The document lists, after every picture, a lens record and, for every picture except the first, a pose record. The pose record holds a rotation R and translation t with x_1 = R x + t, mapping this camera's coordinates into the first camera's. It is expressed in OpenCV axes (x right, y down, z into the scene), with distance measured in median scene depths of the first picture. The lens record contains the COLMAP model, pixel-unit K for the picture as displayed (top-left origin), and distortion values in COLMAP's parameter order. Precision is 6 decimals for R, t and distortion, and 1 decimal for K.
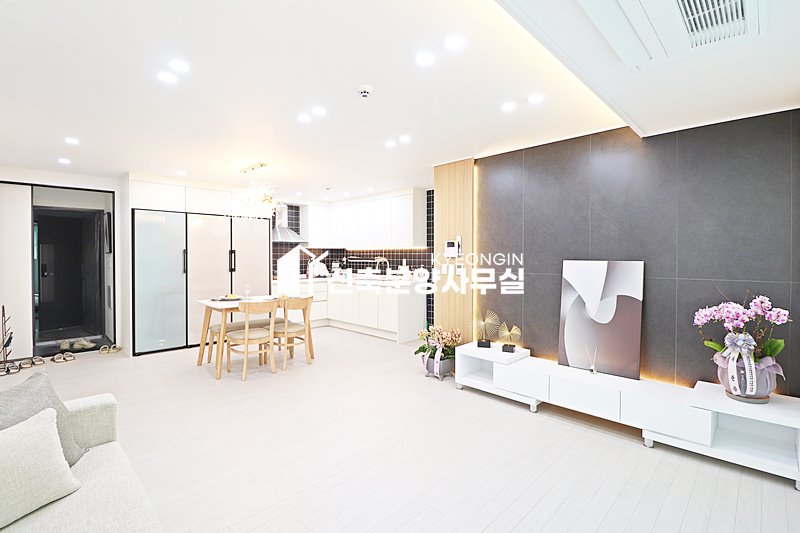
lens RADIAL K [[370.0, 0, 400.4], [0, 370.0, 261.7], [0, 0, 1]] dist [-0.015835, -0.006475]
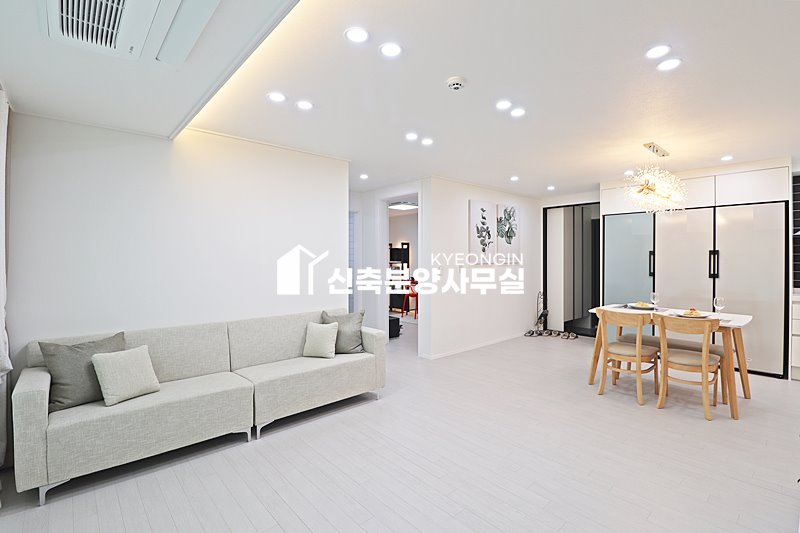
lens RADIAL K [[370.0, 0, 402.6], [0, 370.0, 265.3], [0, 0, 1]] dist [-0.015835, -0.006475]
pose [[-0.054871, 0.012578, -0.998414, 0.371358], [-0.011750, 0.999843, 0.013242, -0.002300], [0.998424, 0.012458, -0.054715, 0.422025]]
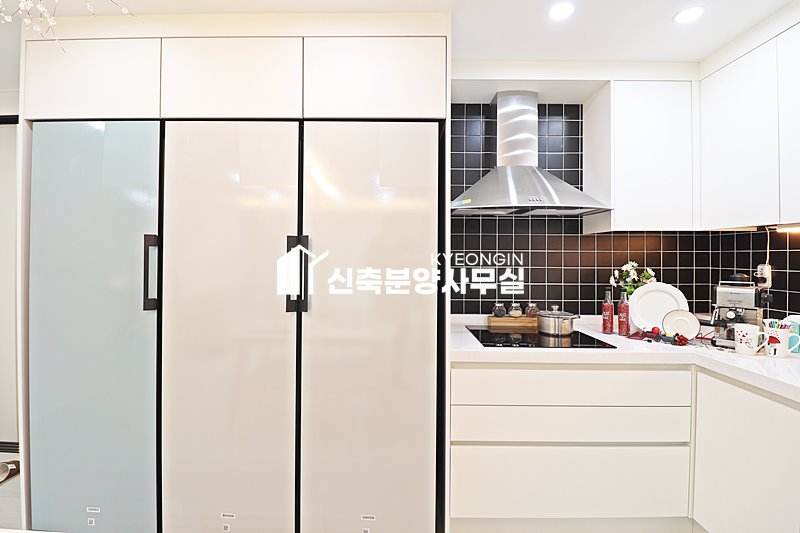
lens RADIAL K [[370.0, 0, 399.4], [0, 370.0, 261.8], [0, 0, 1]] dist [-0.015835, -0.006475]
pose [[0.696366, 0.004830, -0.717671, -0.215936], [-0.013647, 0.999886, -0.006513, -0.011119], [0.717557, 0.014329, 0.696352, 0.930745]]
